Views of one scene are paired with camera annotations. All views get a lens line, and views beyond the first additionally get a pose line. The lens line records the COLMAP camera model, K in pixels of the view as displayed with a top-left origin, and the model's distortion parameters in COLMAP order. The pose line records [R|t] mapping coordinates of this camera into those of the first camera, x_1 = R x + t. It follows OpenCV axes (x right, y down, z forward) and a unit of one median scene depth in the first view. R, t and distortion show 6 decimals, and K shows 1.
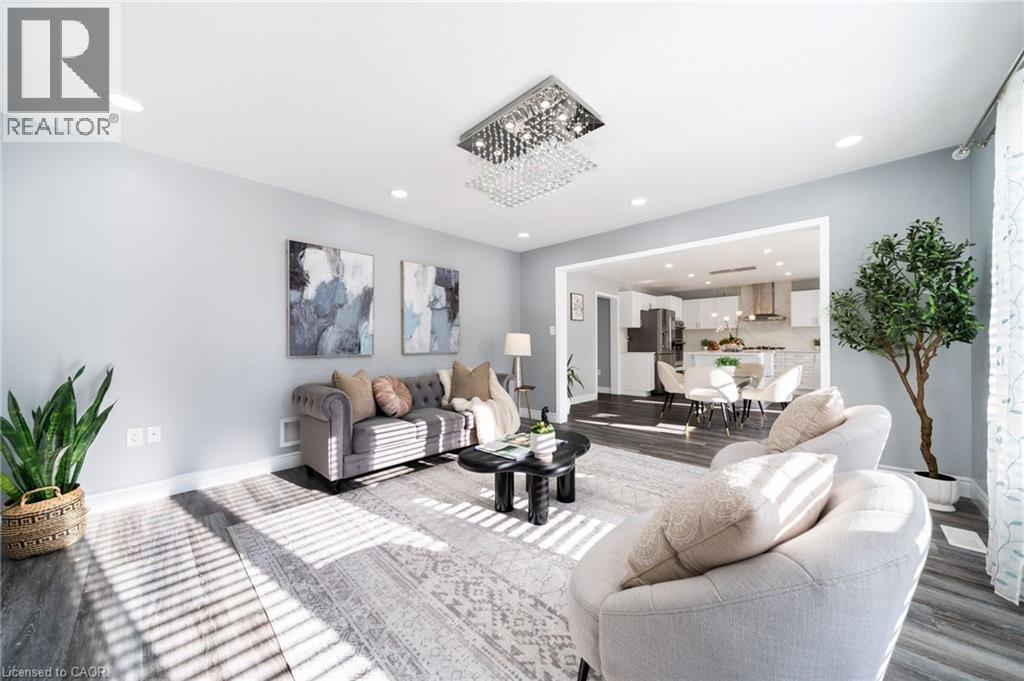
lens RADIAL K [[354.6, 0, 501.2], [0, 354.6, 342.3], [0, 0, 1]] dist [-0.006534, -0.000214]
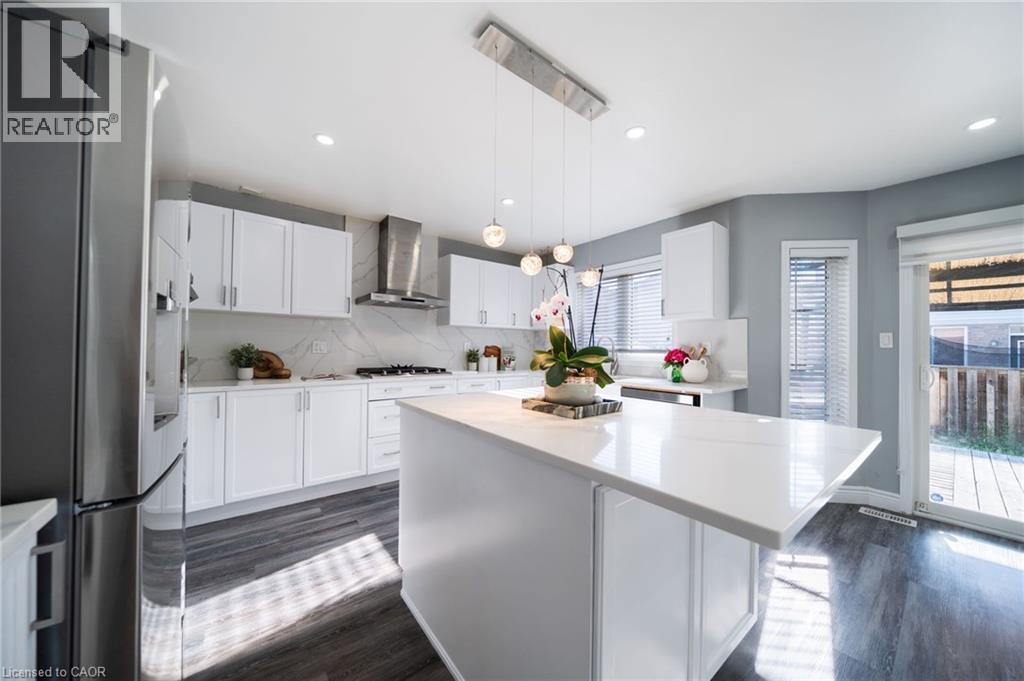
lens RADIAL K [[354.6, 0, 506.9], [0, 354.6, 344.0], [0, 0, 1]] dist [-0.006534, -0.000214]
pose [[0.146053, 0.018932, 0.989096, 0.670746], [-0.020686, 0.999657, -0.016079, -0.021706], [-0.989060, -0.018112, 0.146394, 1.637069]]
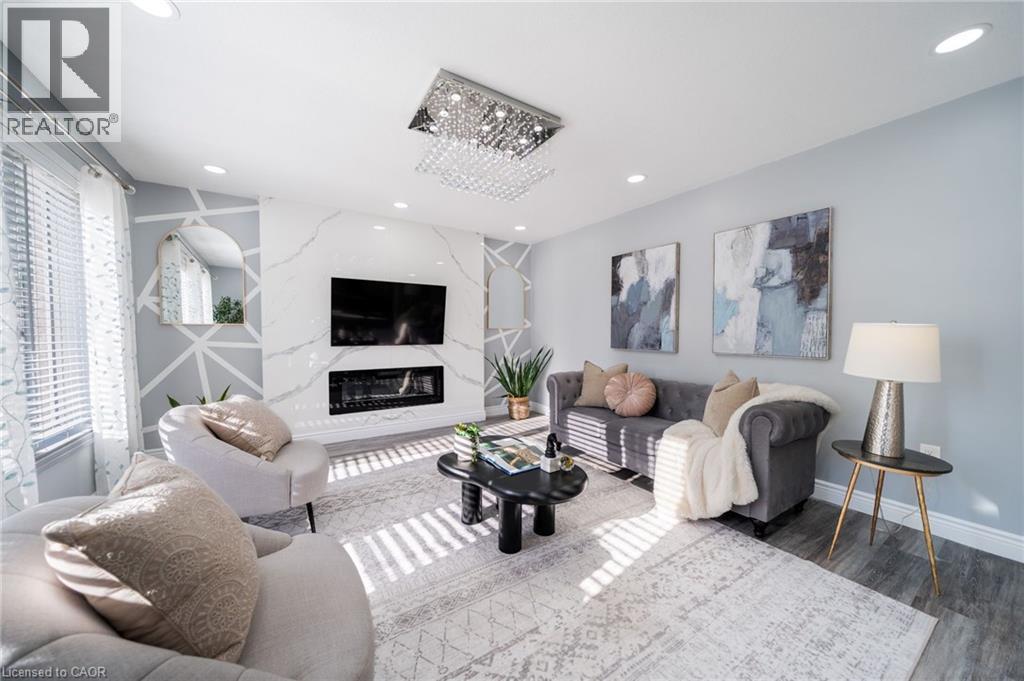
lens RADIAL K [[354.6, 0, 507.9], [0, 354.6, 339.6], [0, 0, 1]] dist [-0.006534, -0.000214]
pose [[-0.221204, 0.021000, -0.975001, 0.583711], [0.002439, 0.999777, 0.020981, -0.015694], [0.975225, 0.002263, -0.221206, 0.733506]]
